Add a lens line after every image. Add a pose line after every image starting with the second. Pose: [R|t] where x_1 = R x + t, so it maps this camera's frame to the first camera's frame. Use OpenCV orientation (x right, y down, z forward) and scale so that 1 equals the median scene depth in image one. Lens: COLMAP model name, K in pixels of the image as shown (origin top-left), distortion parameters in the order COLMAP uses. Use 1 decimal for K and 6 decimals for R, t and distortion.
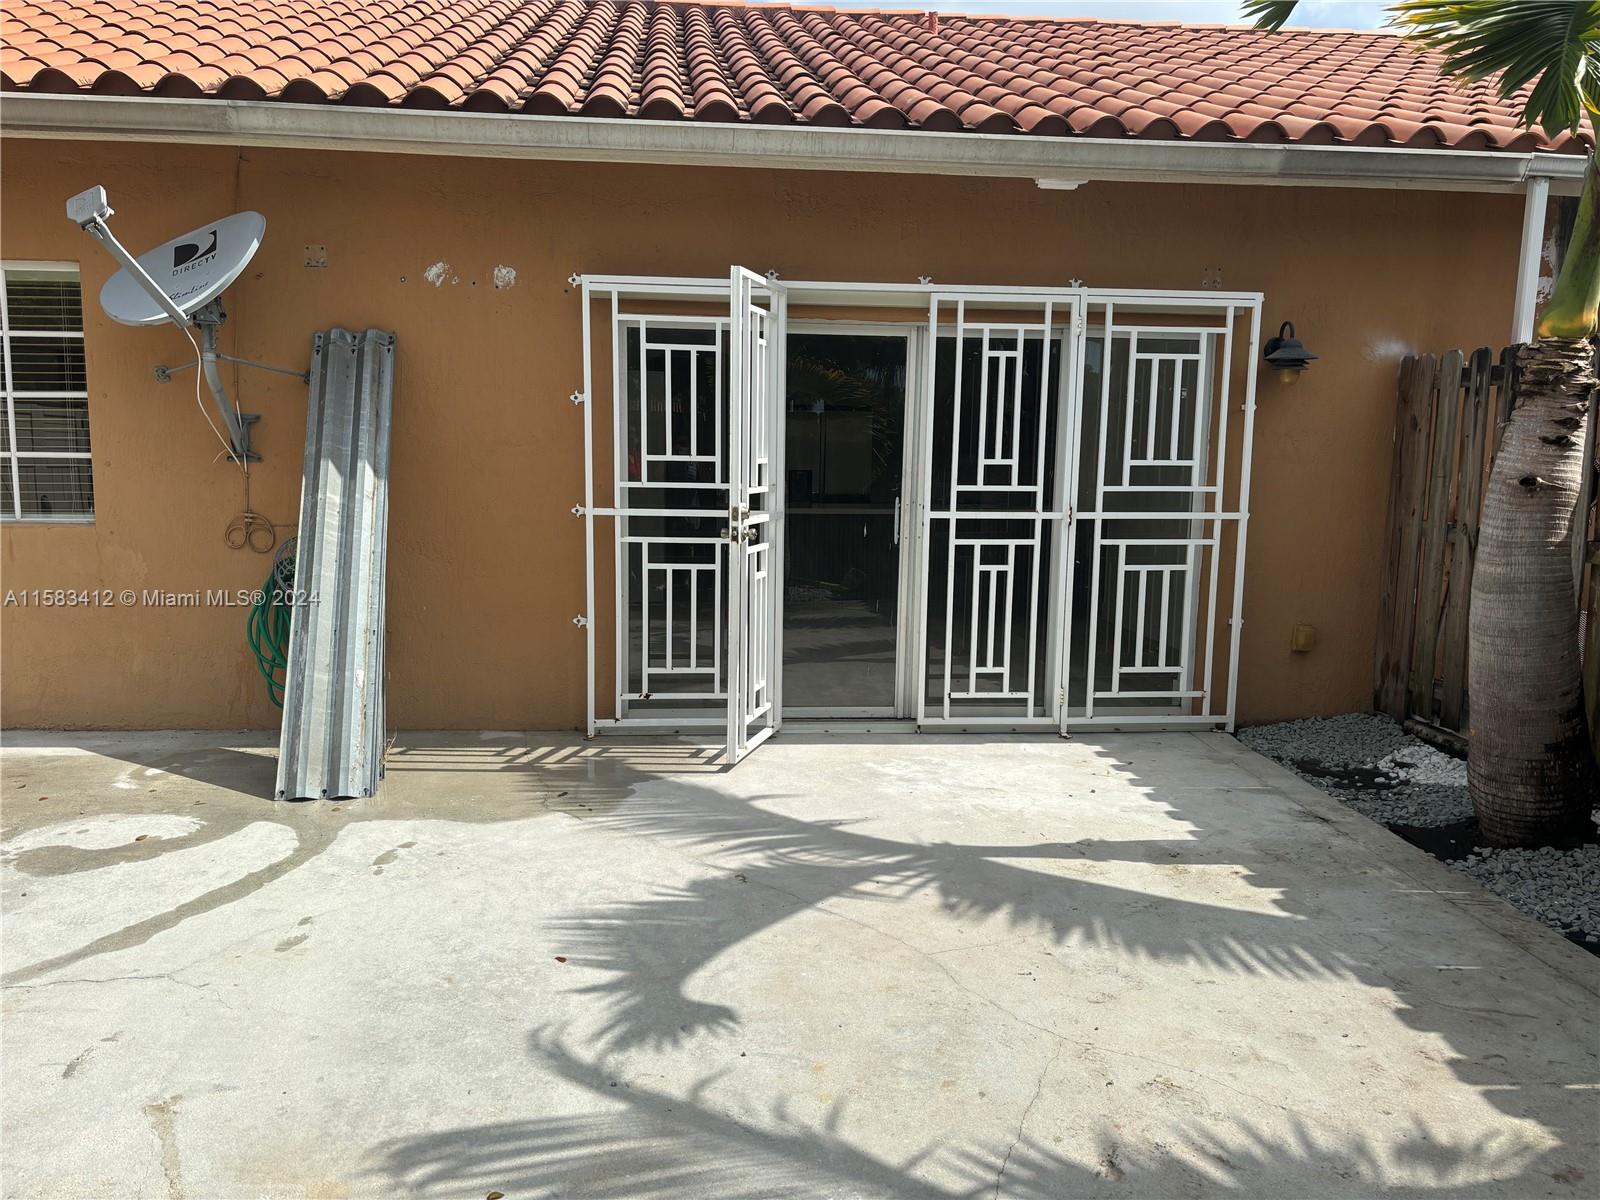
lens RADIAL K [[1221.8, 0, 792.7], [0, 1221.8, 608.5], [0, 0, 1]] dist [0.071808, -0.072710]
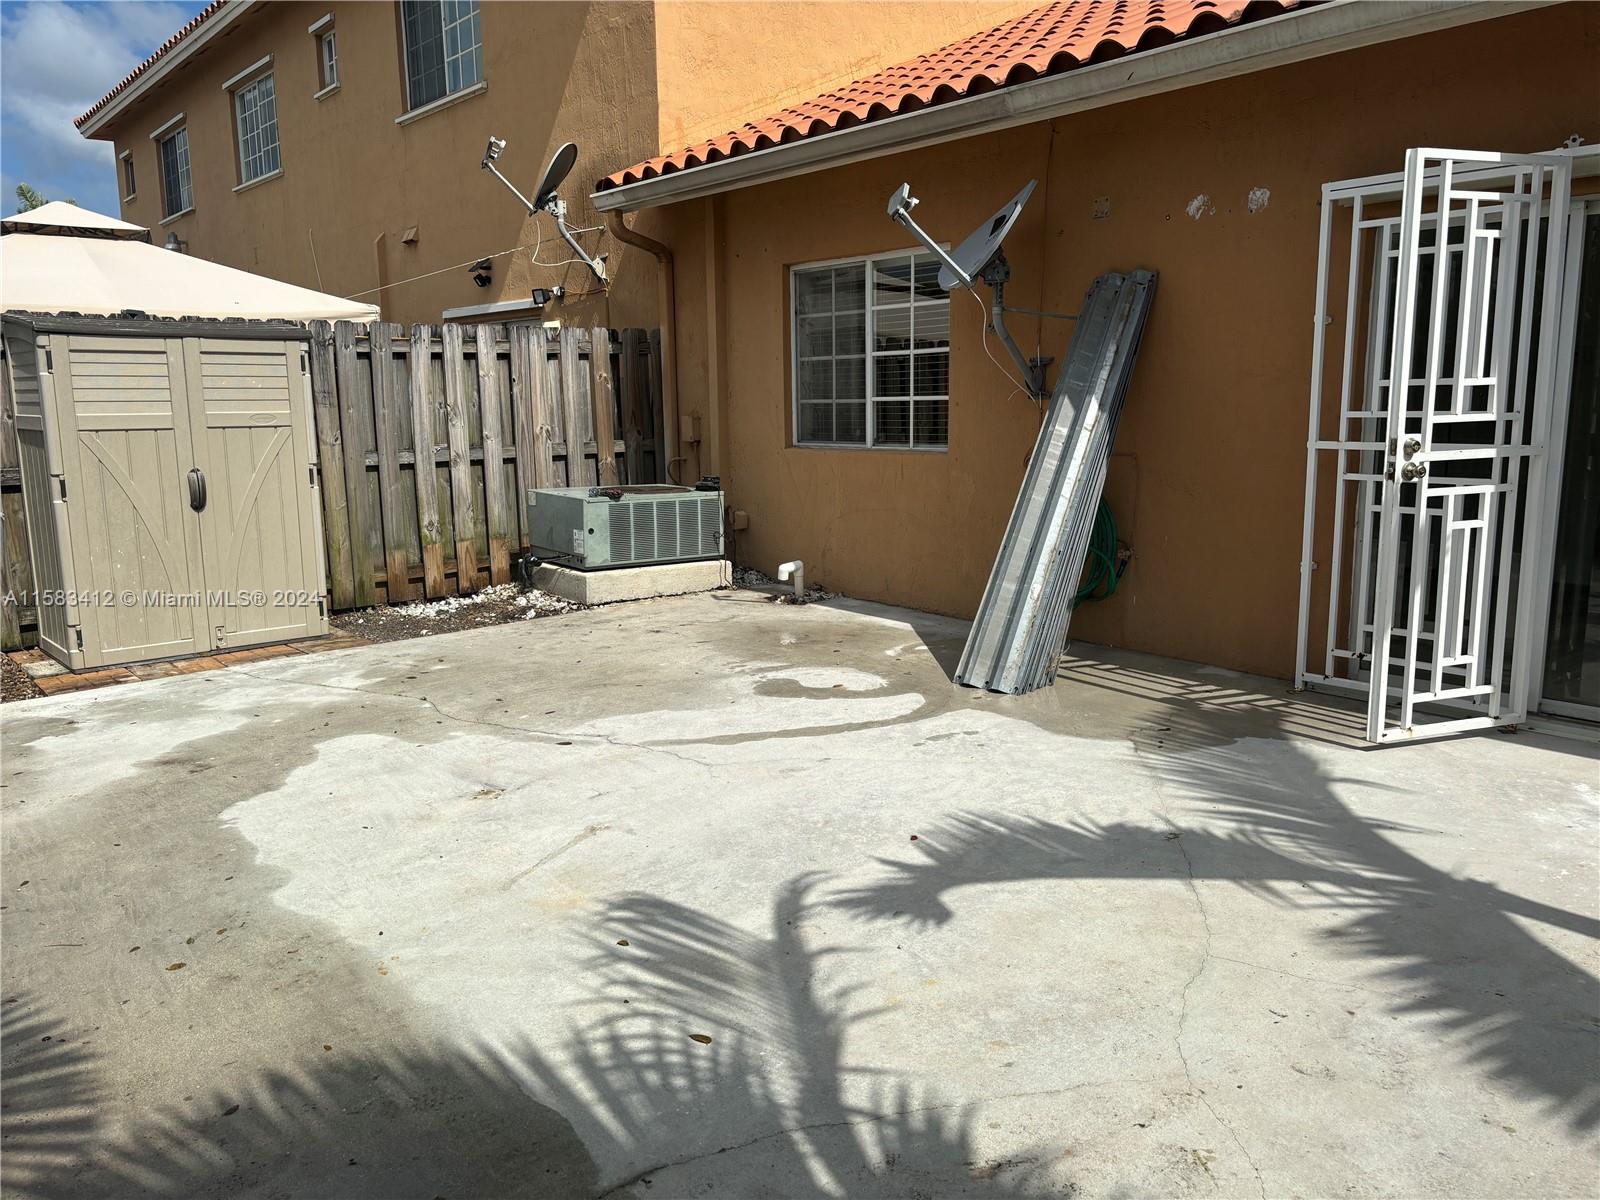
lens RADIAL K [[1221.8, 0, 810.6], [0, 1221.8, 599.2], [0, 0, 1]] dist [0.071808, -0.072710]
pose [[0.572219, 0.115874, -0.811873, 0.481429], [-0.084251, 0.993036, 0.082349, -0.011806], [0.815761, 0.021279, 0.577997, 0.204497]]
